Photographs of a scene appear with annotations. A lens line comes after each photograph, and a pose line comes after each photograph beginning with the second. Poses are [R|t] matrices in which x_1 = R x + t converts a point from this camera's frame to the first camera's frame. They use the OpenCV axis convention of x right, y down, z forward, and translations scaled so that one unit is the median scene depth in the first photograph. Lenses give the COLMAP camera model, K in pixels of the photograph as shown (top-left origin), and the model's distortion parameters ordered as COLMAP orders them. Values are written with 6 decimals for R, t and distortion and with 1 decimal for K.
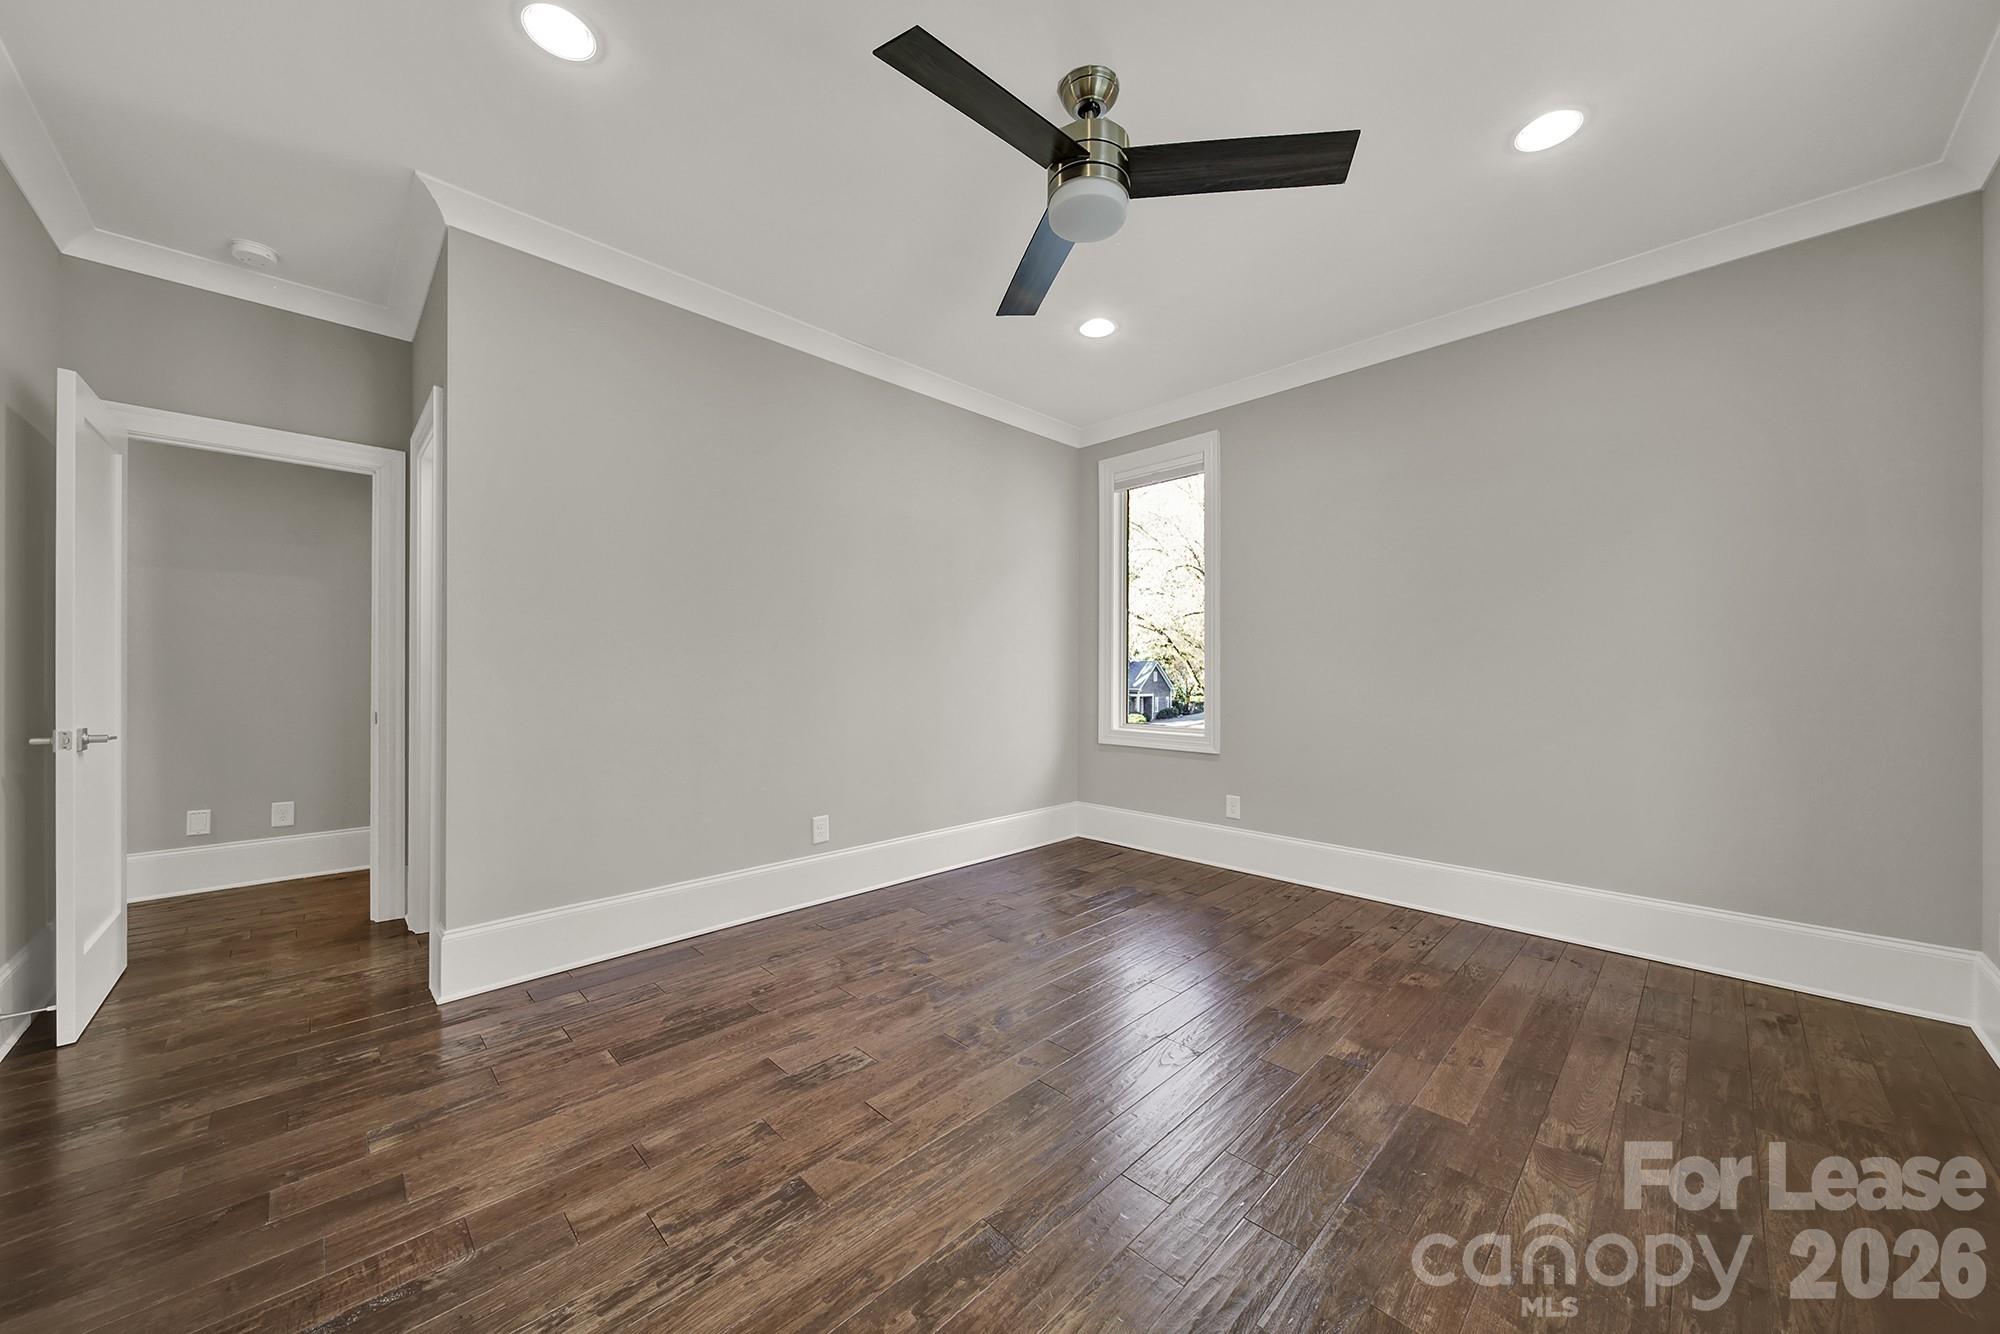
lens RADIAL K [[709.2, 0, 1003.1], [0, 709.2, 668.2], [0, 0, 1]] dist [-0.002896, -0.000173]
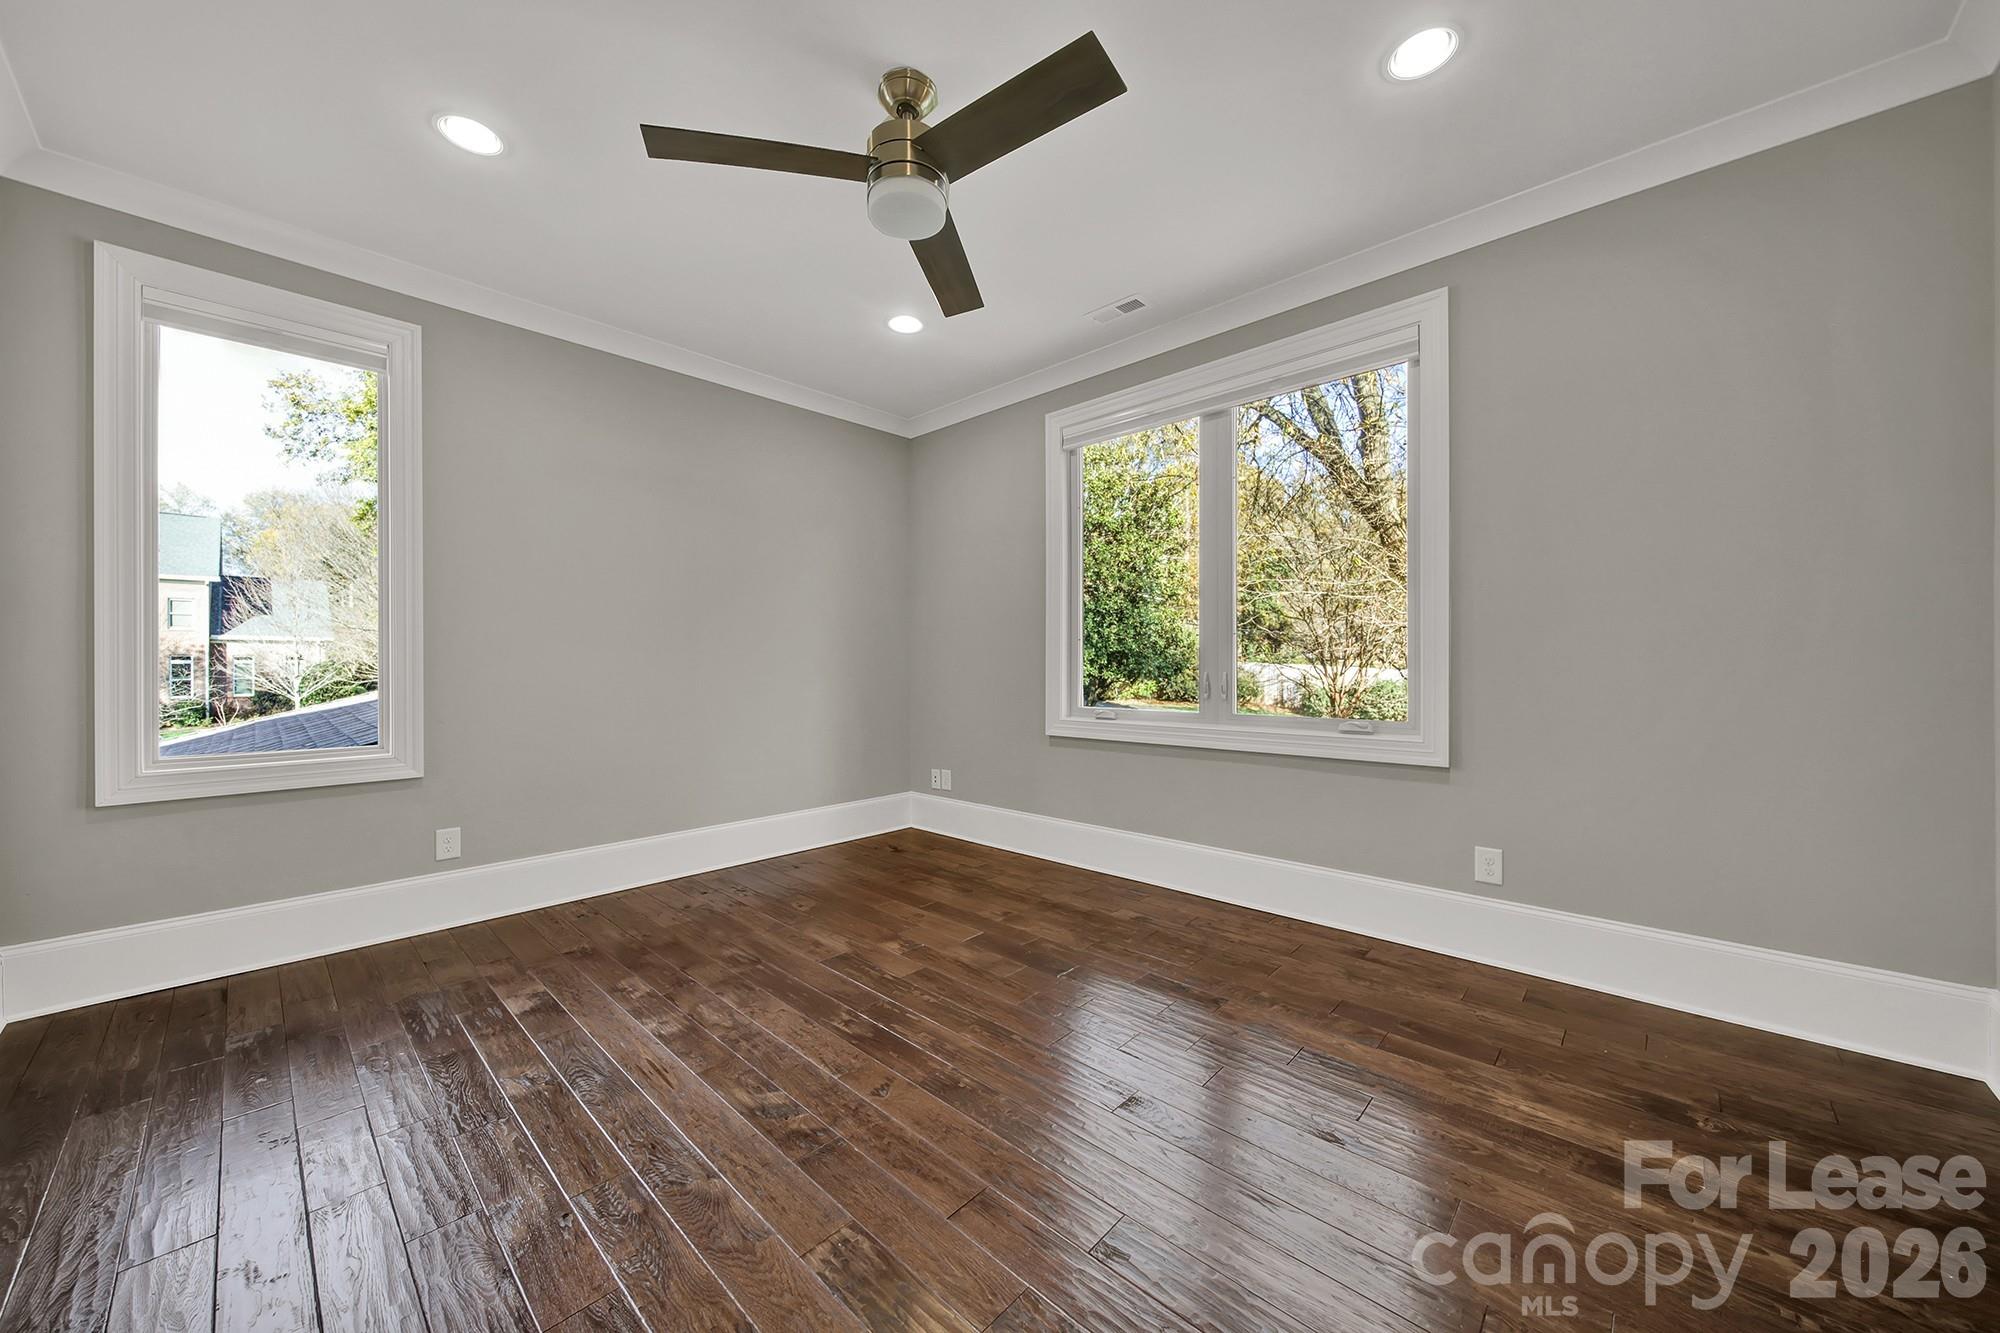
lens RADIAL K [[709.2, 0, 1003.6], [0, 709.2, 663.3], [0, 0, 1]] dist [-0.002896, -0.000173]
pose [[-0.036588, -0.002779, 0.999327, -0.650887], [-0.001283, 0.999995, 0.002734, 0.002883], [-0.999330, -0.001182, -0.036591, 0.649259]]
